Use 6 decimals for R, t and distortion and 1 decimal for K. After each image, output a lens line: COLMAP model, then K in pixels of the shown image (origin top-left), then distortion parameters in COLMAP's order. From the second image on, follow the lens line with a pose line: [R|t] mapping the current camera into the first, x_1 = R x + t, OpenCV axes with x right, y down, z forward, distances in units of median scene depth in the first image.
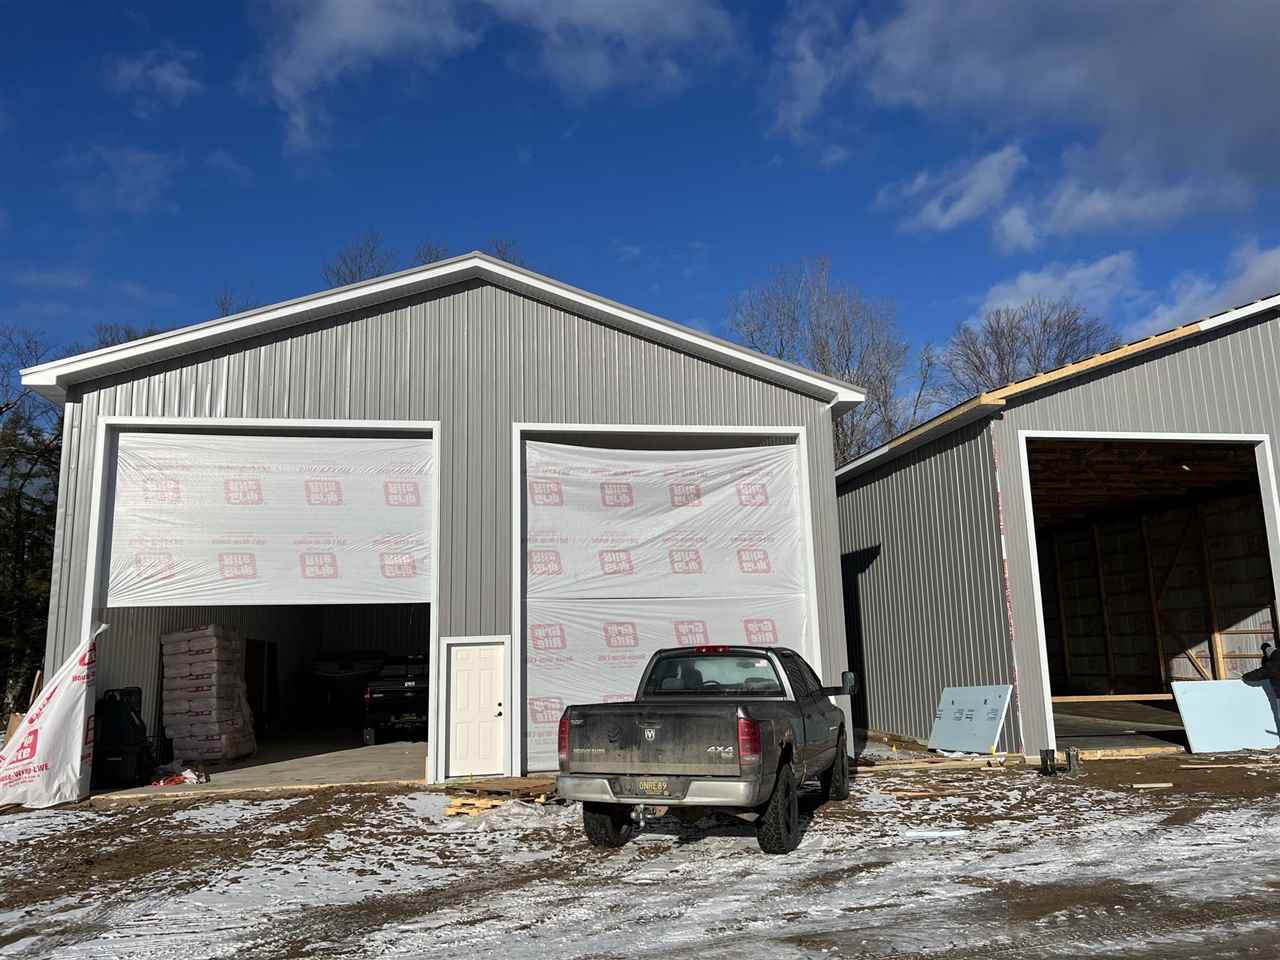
lens RADIAL K [[1036.2, 0, 639.7], [0, 1036.2, 476.2], [0, 0, 1]] dist [0.065131, -0.004290]
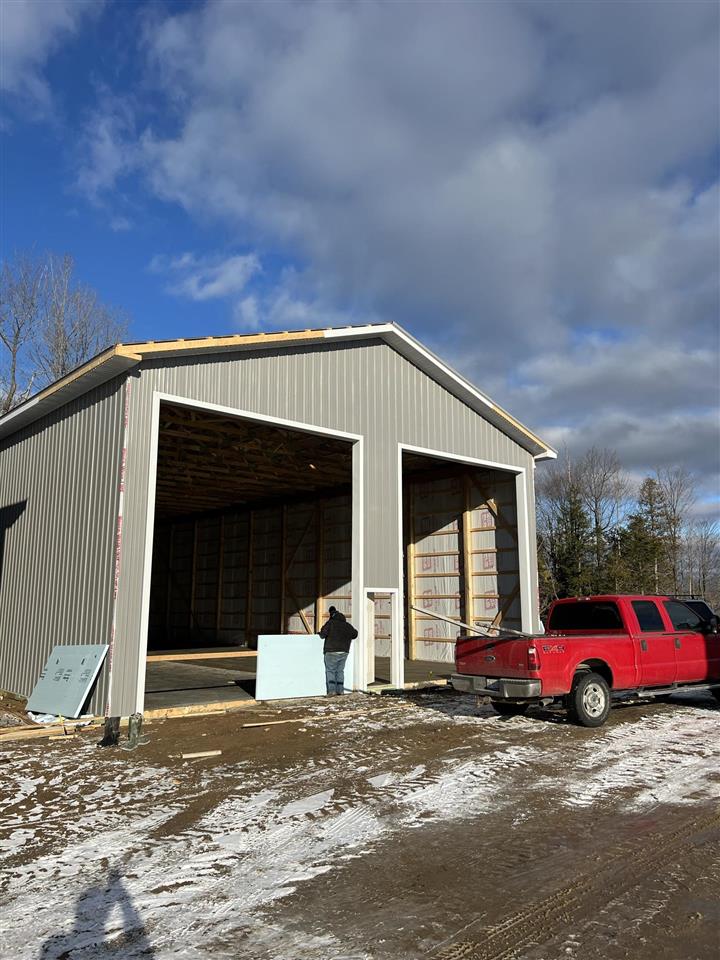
lens RADIAL K [[725.2, 0, 360.0], [0, 725.2, 480.0], [0, 0, 1]] dist [0.025461, -0.004645]
pose [[0.870411, 0.110166, 0.479842, 0.156238], [-0.106171, 0.993712, -0.035554, 0.034105], [-0.480742, -0.019999, 0.876634, 0.215628]]
